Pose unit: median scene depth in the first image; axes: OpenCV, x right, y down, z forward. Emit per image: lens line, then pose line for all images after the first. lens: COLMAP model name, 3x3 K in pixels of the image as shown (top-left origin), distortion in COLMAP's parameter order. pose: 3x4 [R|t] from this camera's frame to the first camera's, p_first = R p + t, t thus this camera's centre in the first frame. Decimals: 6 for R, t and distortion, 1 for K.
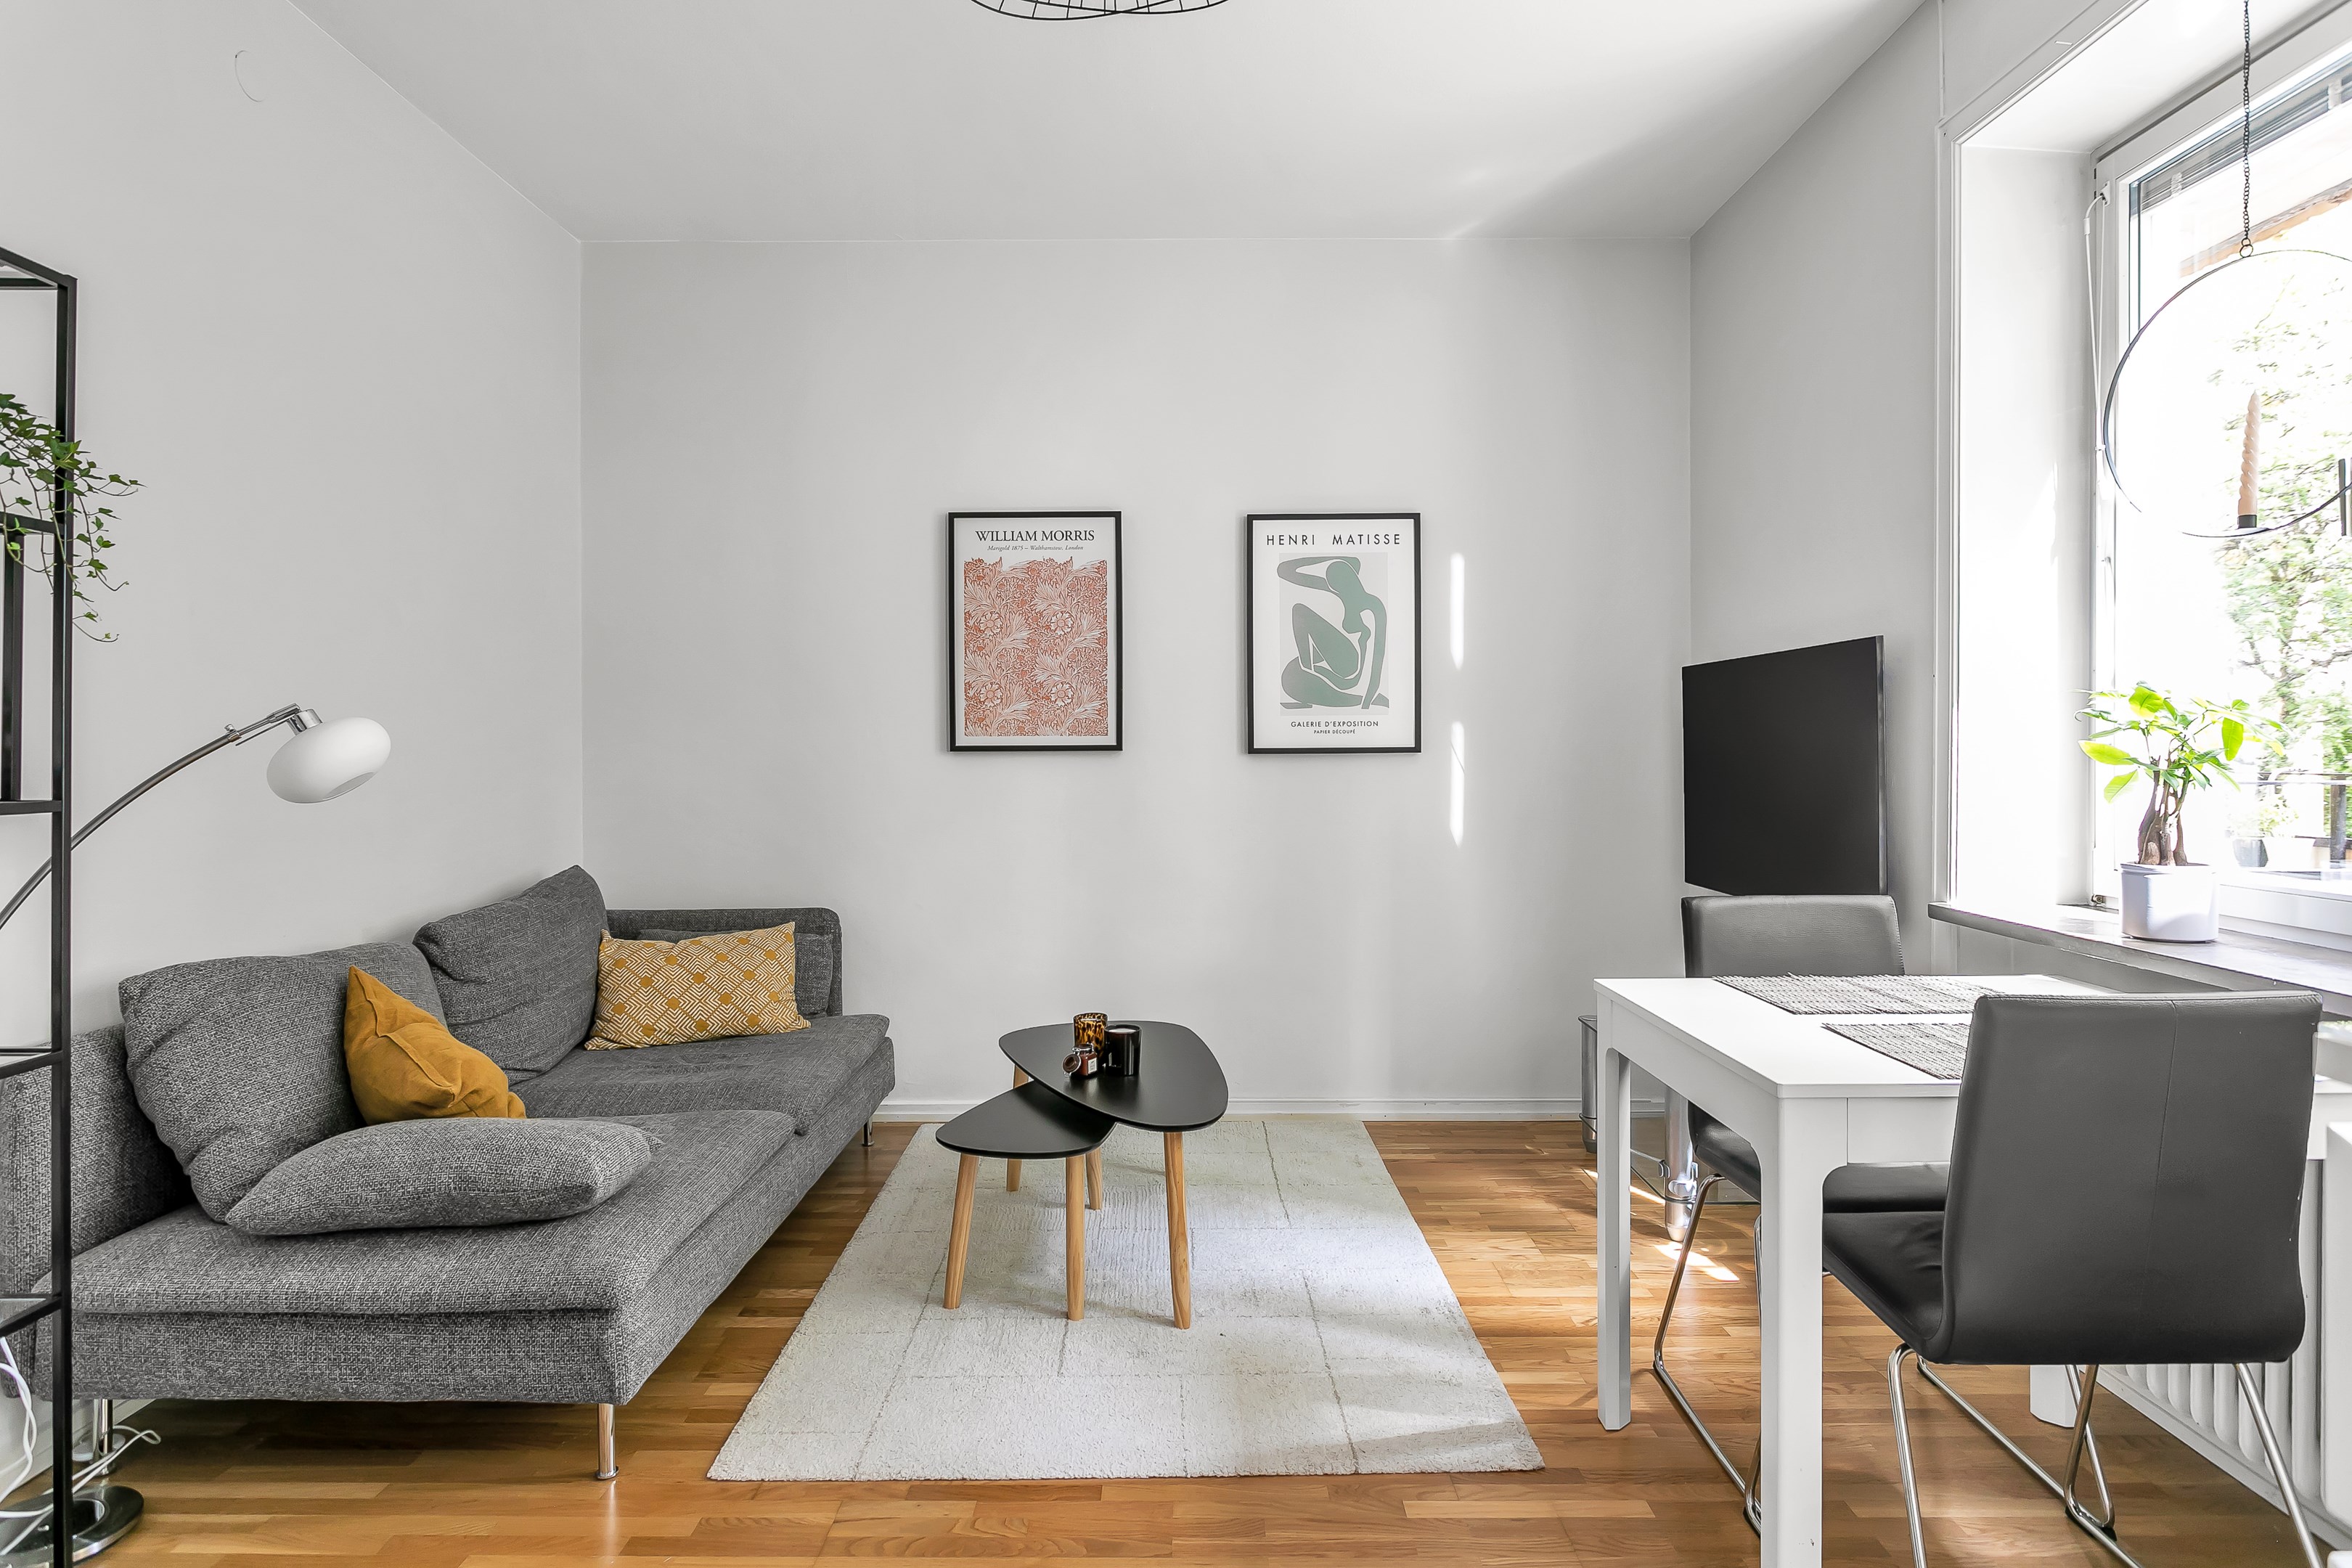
lens RADIAL K [[1354.7, 0, 1175.6], [0, 1354.7, 761.3], [0, 0, 1]] dist [-0.000567, 0.003873]
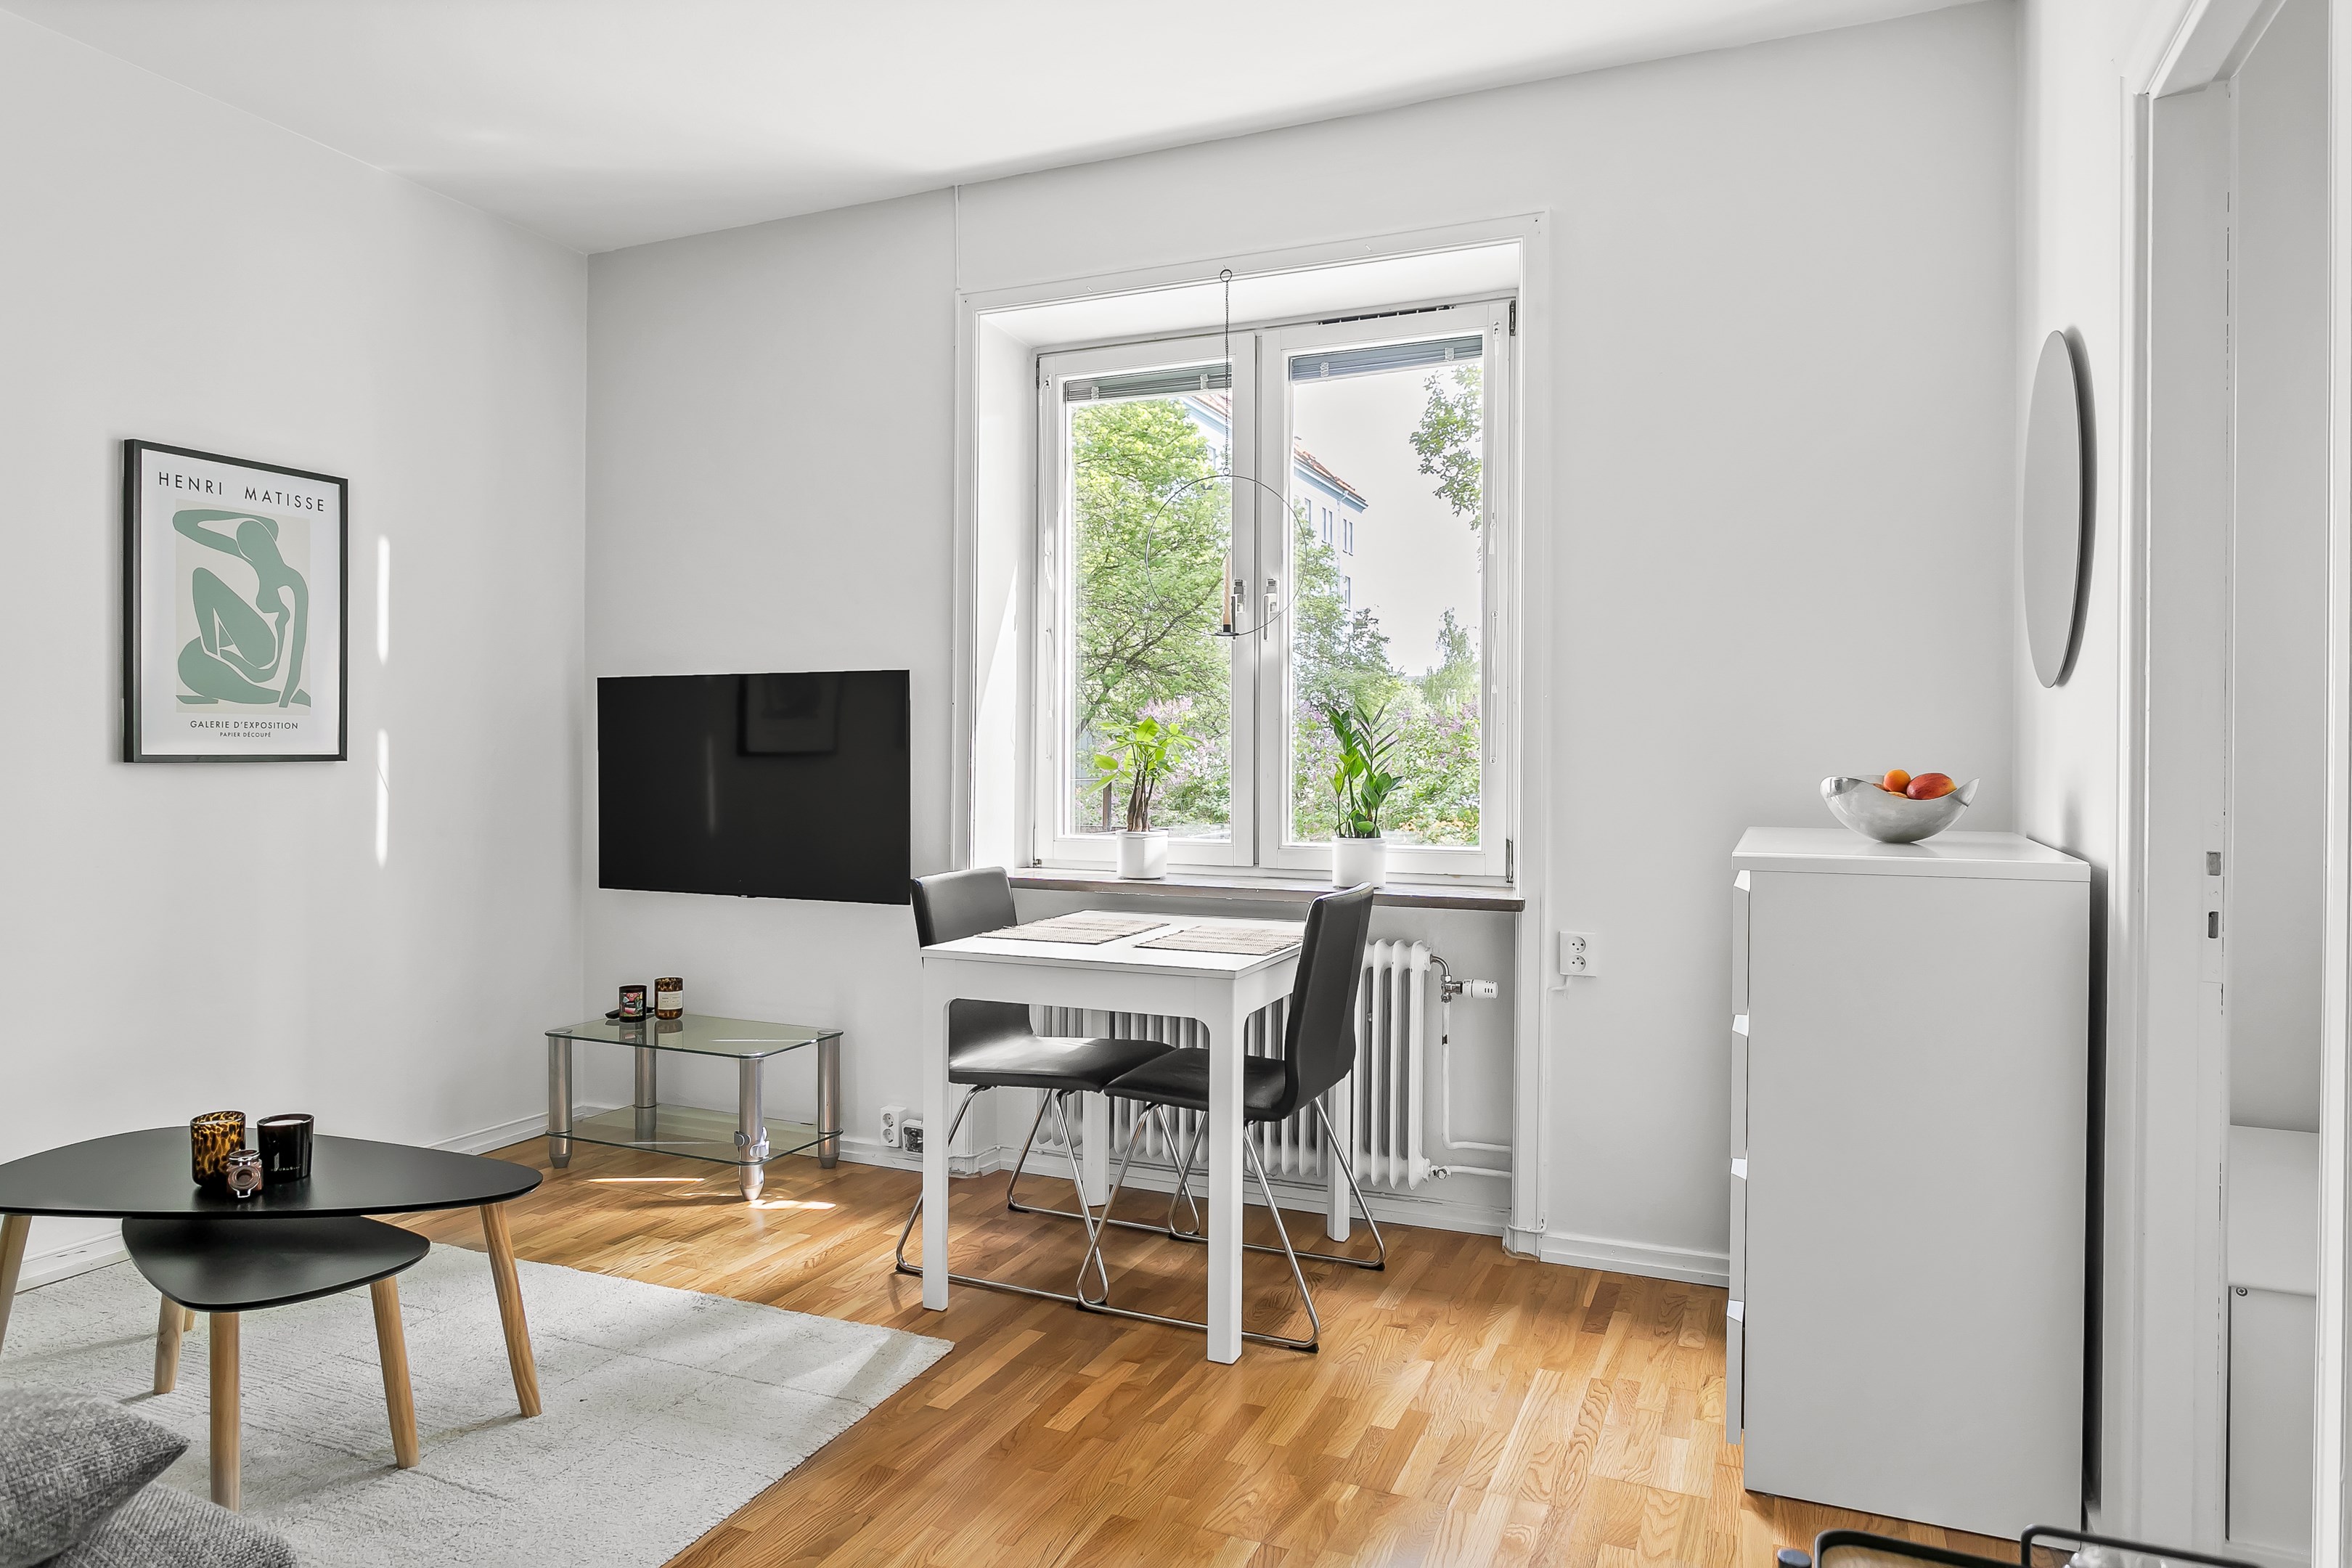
lens RADIAL K [[1456.6, 0, 1175.3], [0, 1456.6, 783.2], [0, 0, 1]] dist [0.004011, -0.000510]
pose [[0.389252, -0.008929, 0.921088, -0.460977], [0.006899, 0.999953, 0.006777, 0.004737], [-0.921106, 0.003717, 0.389295, 0.165126]]
